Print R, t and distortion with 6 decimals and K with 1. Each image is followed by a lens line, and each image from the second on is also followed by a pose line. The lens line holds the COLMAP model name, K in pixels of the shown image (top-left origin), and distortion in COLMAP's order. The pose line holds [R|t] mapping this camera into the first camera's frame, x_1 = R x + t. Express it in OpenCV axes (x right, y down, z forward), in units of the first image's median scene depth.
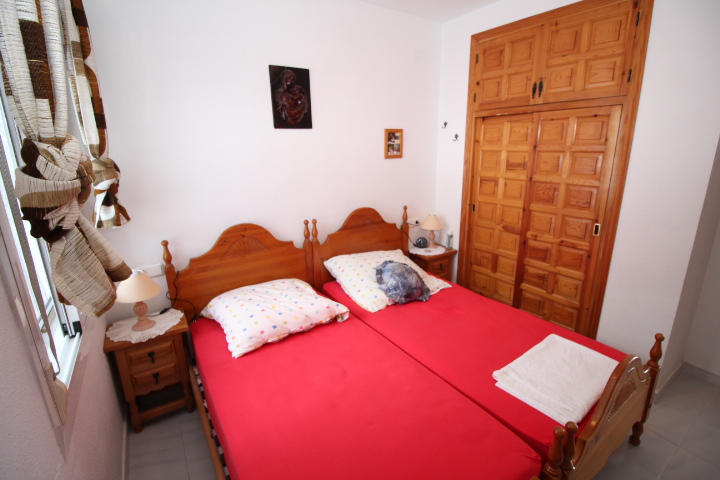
lens RADIAL K [[335.8, 0, 359.4], [0, 335.8, 238.9], [0, 0, 1]] dist [-0.005752, -0.001387]
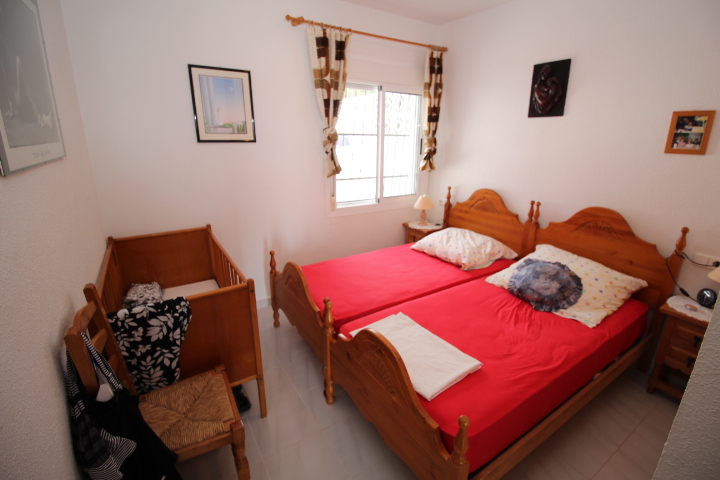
lens RADIAL K [[335.8, 0, 359.9], [0, 335.8, 238.3], [0, 0, 1]] dist [-0.005752, -0.001387]
pose [[-0.018000, 0.315978, -0.948596, 0.921193], [-0.270163, 0.911921, 0.308888, -0.127679], [0.962646, 0.261835, 0.068951, 0.401216]]
